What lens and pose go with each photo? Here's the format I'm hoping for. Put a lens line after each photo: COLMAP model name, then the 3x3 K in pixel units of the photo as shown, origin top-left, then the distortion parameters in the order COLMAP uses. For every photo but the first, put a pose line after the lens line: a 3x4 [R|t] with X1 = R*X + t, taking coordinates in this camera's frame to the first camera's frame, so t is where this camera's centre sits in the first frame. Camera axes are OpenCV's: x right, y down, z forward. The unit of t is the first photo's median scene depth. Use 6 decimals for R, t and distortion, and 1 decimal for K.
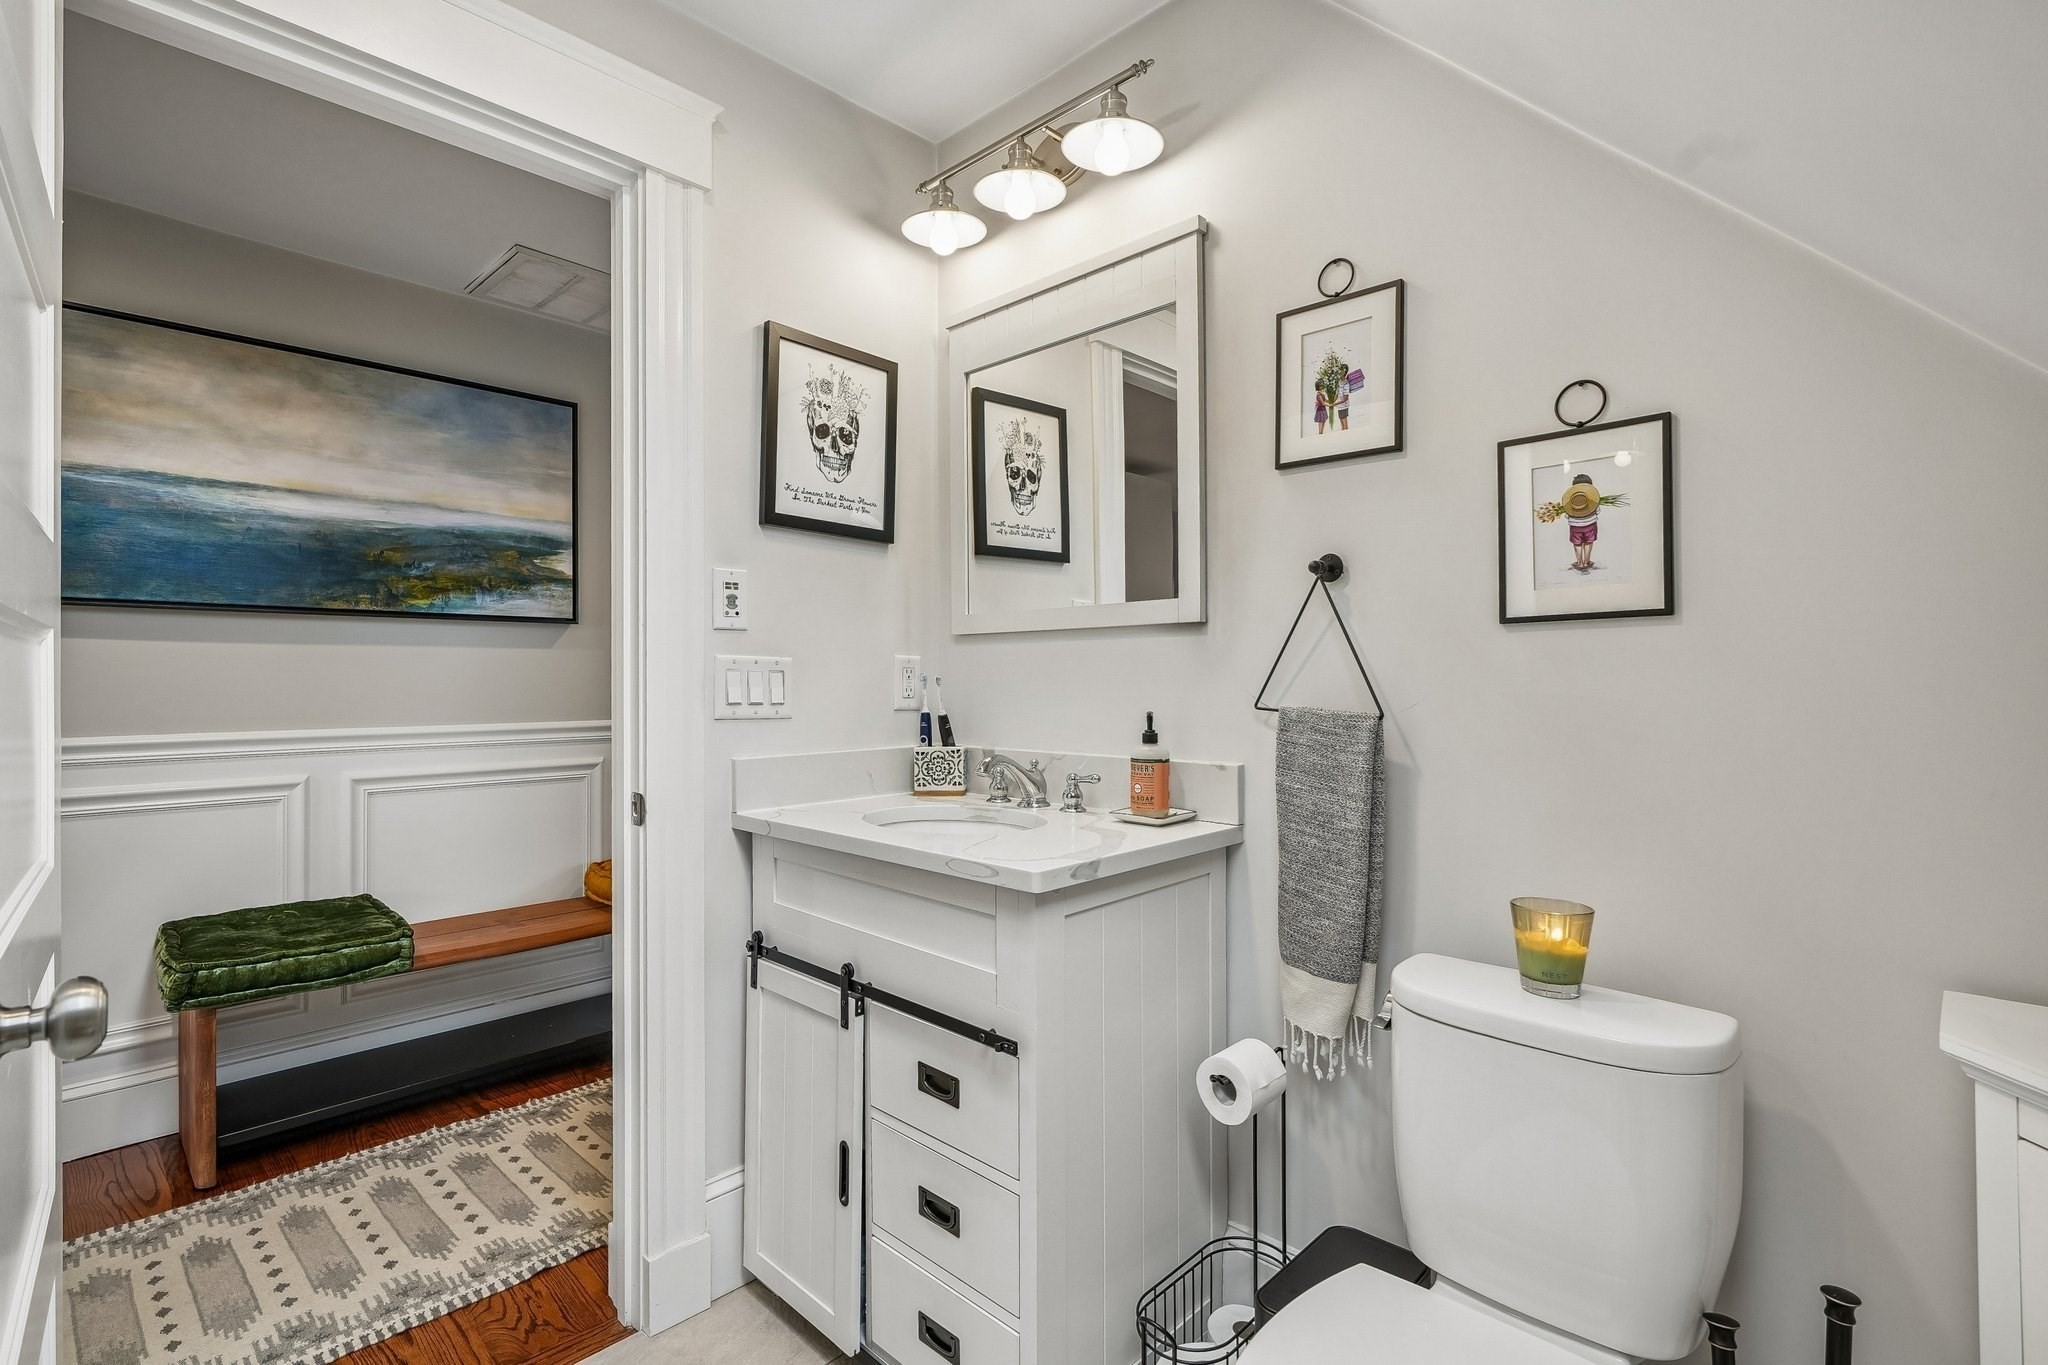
lens RADIAL K [[946.8, 0, 1012.3], [0, 946.8, 679.3], [0, 0, 1]] dist [-0.001834, -0.000574]
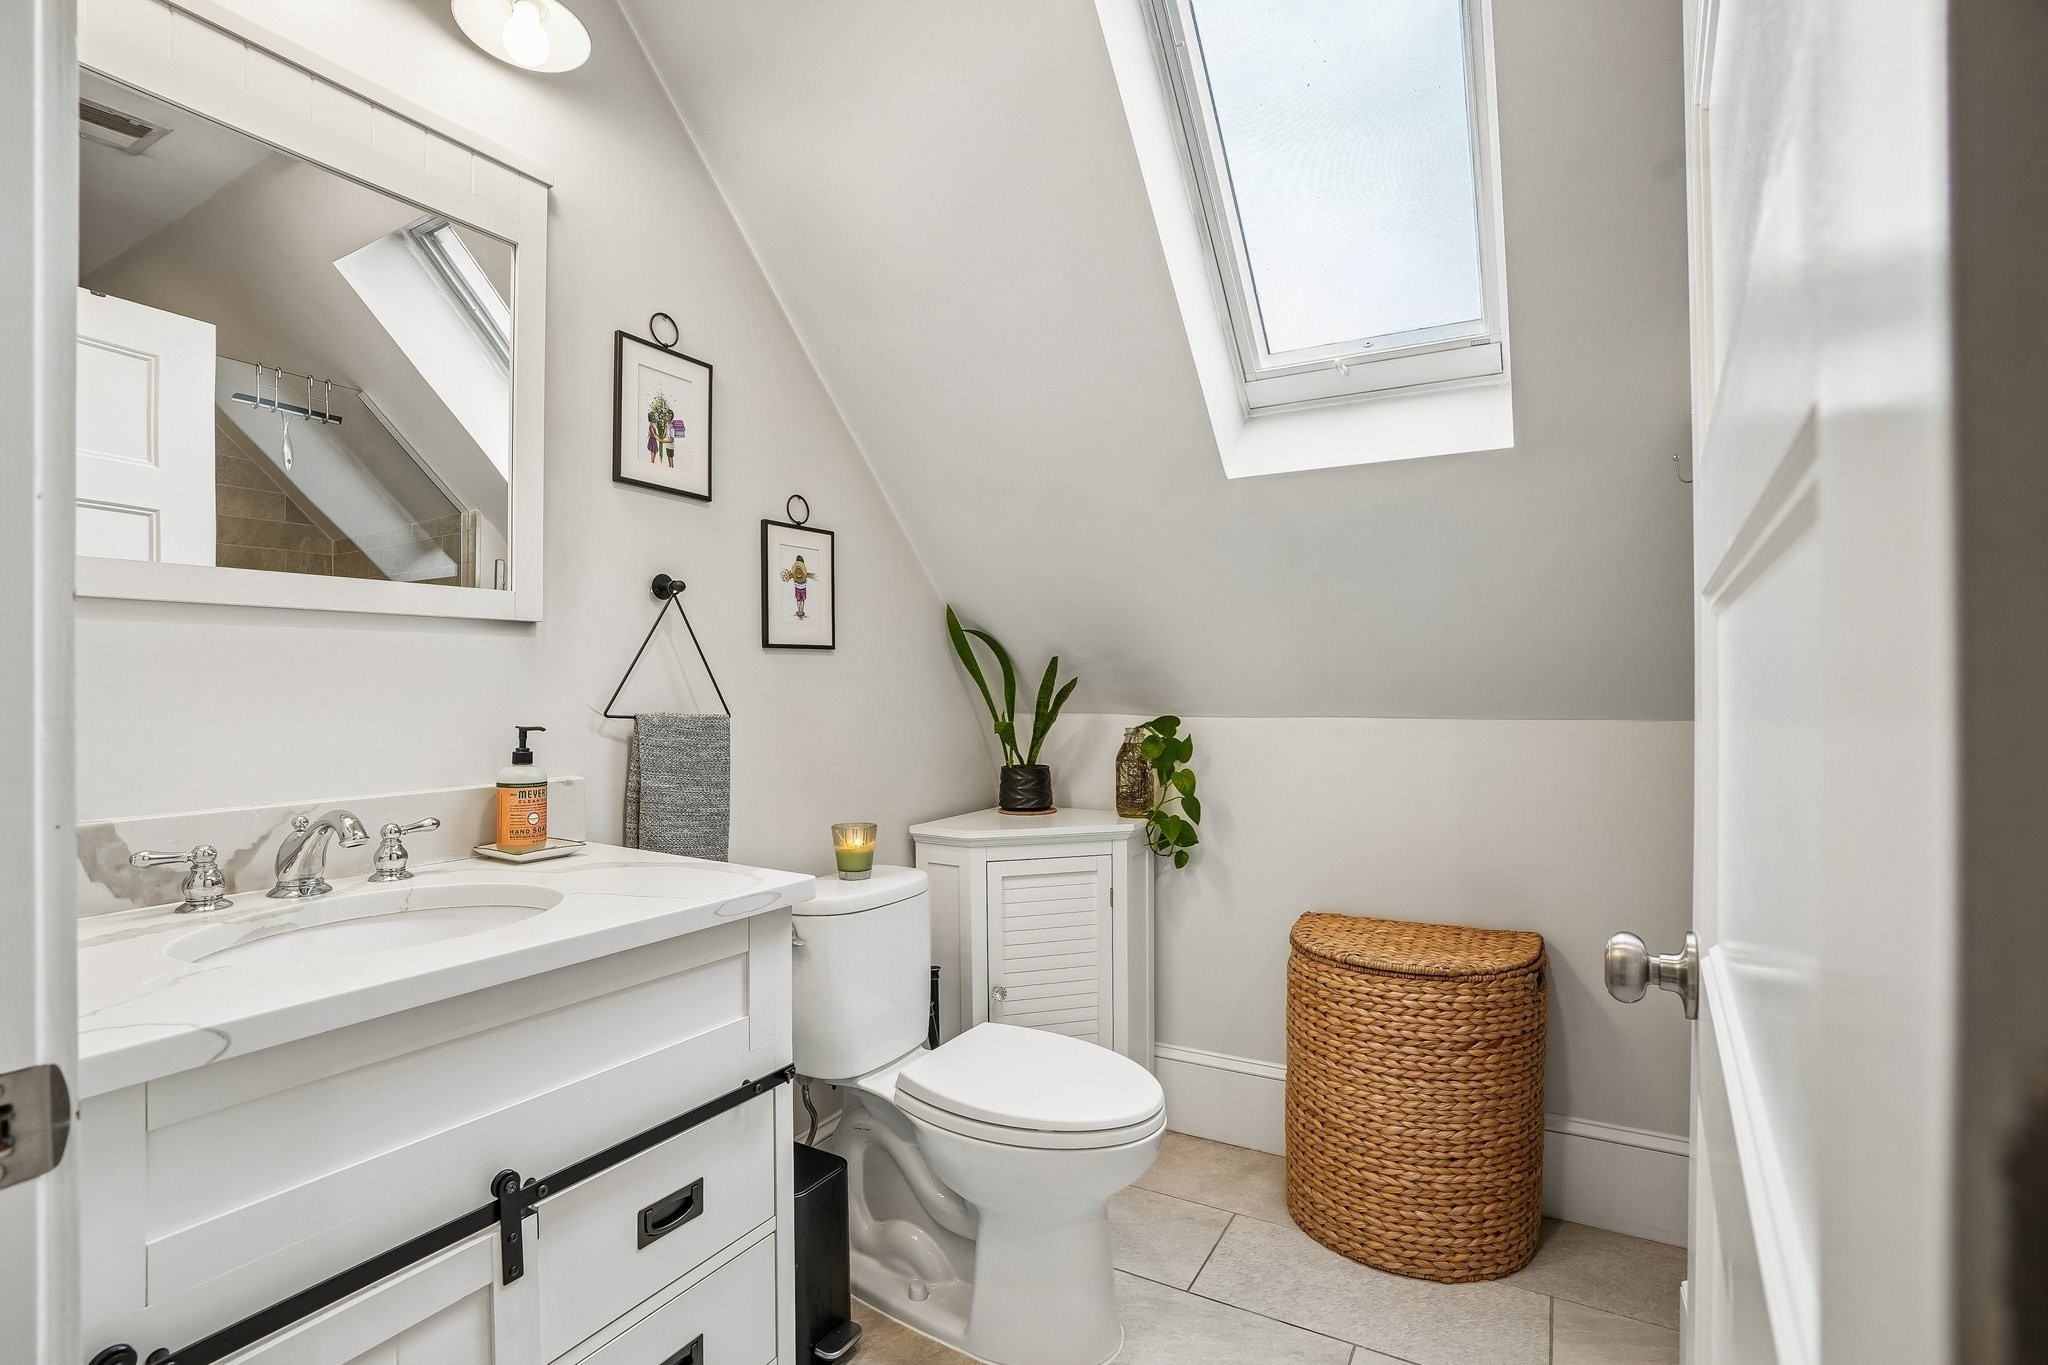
lens RADIAL K [[949.3, 0, 1017.0], [0, 949.3, 684.8], [0, 0, 1]] dist [-0.074810, 0.032984]
pose [[-0.239143, 0.005543, 0.970969, -0.829461], [0.004082, 0.999981, -0.004703, 0.004192], [-0.970976, 0.002839, -0.239161, 0.857333]]
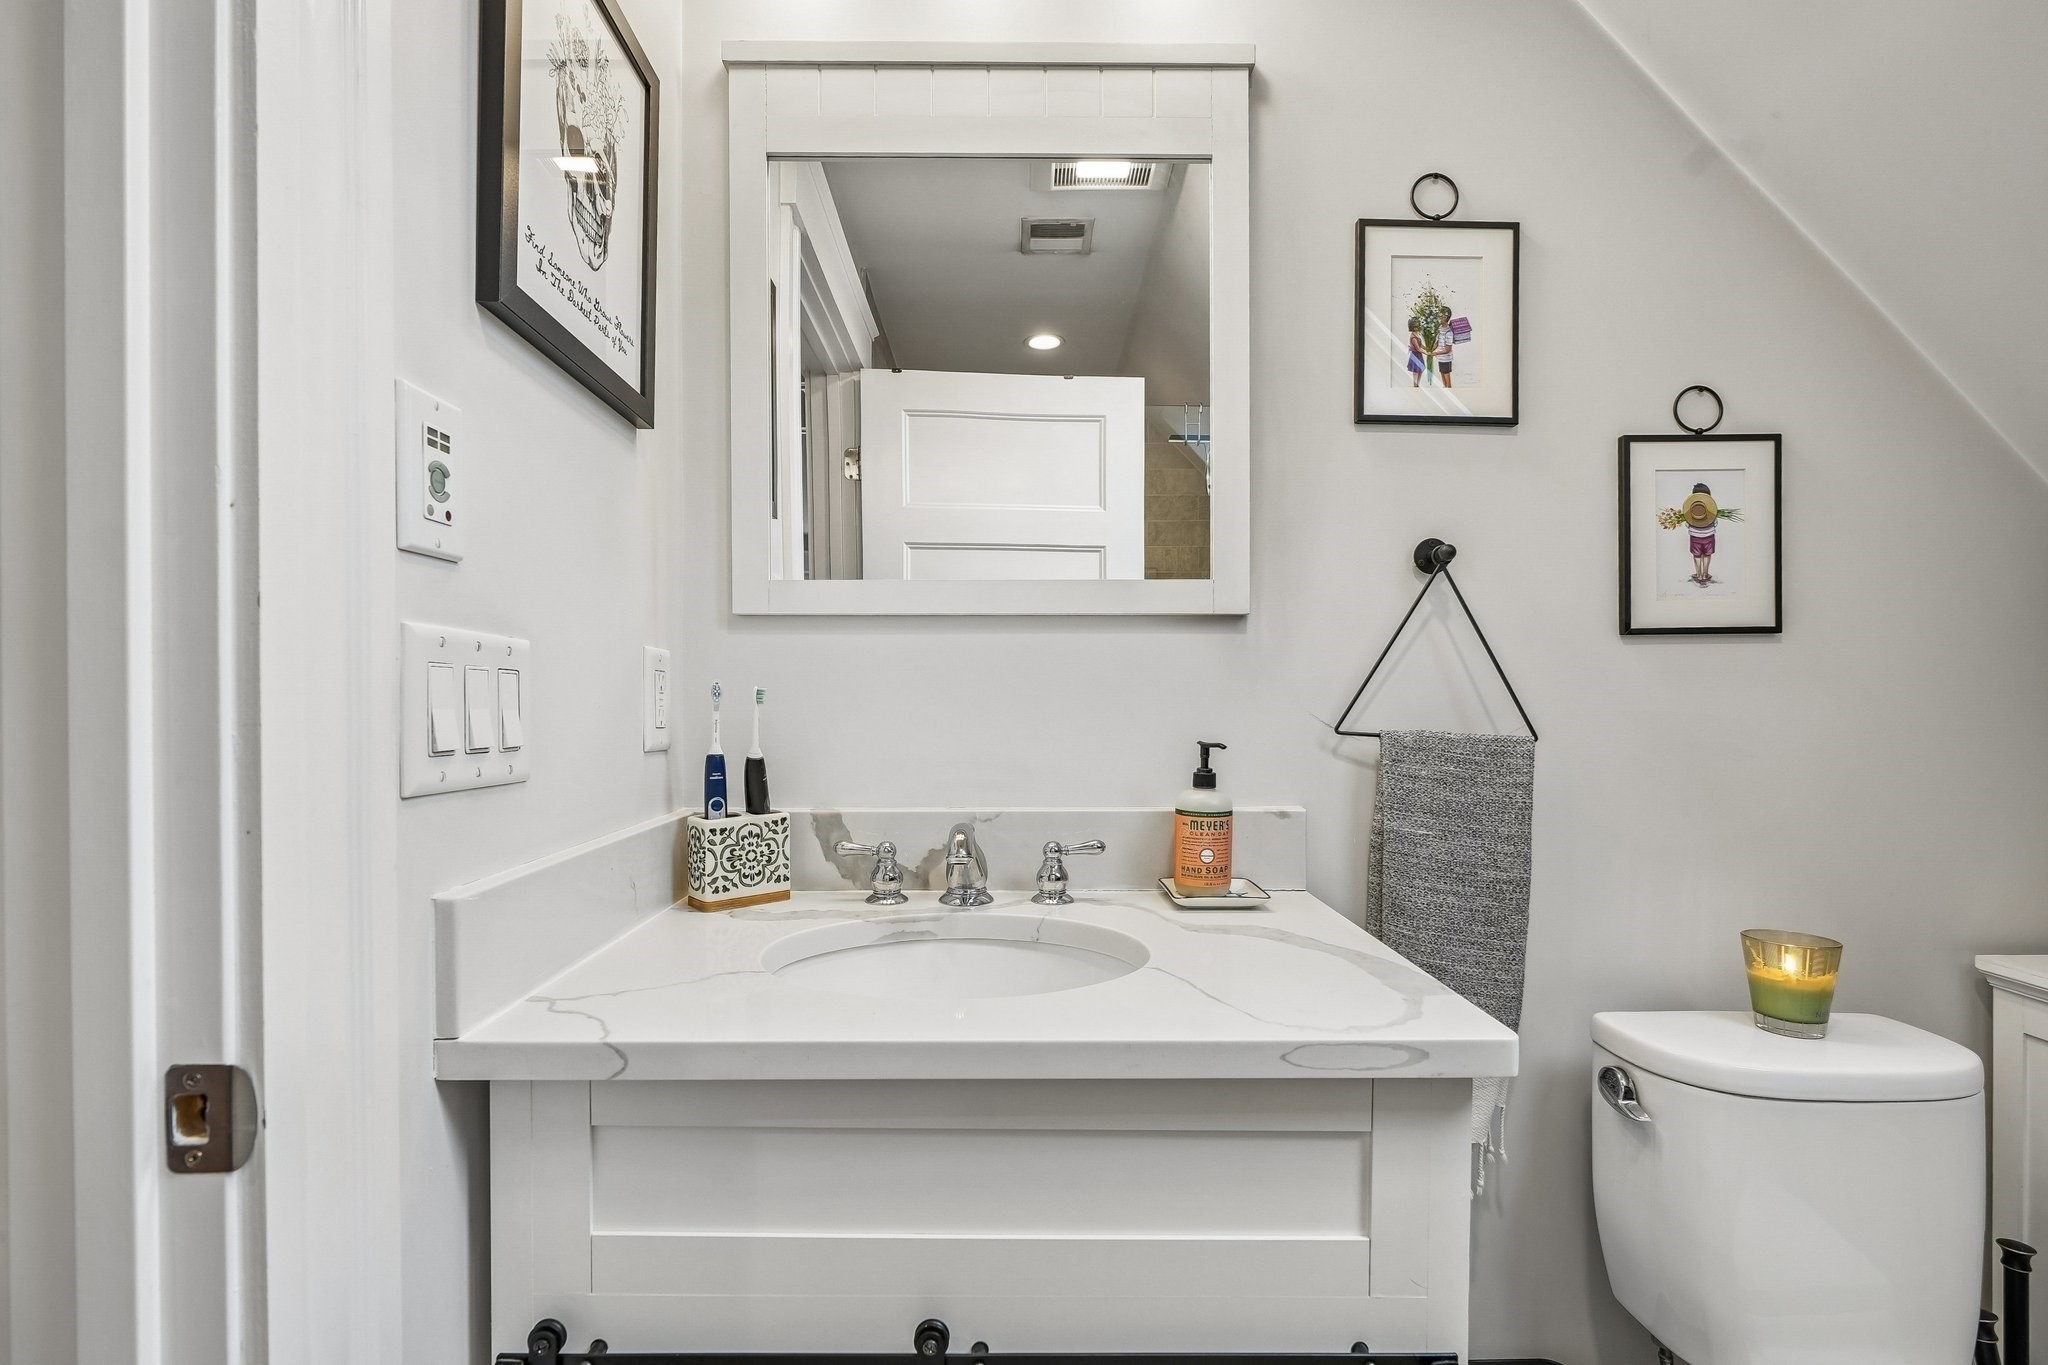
lens RADIAL K [[943.4, 0, 1021.3], [0, 943.4, 704.6], [0, 0, 1]] dist [-0.003094, 0.000246]
pose [[0.705196, -0.002600, 0.709007, -0.475683], [-0.002938, 0.999974, 0.006589, 0.003927], [-0.709006, -0.006730, 0.705170, 0.679667]]
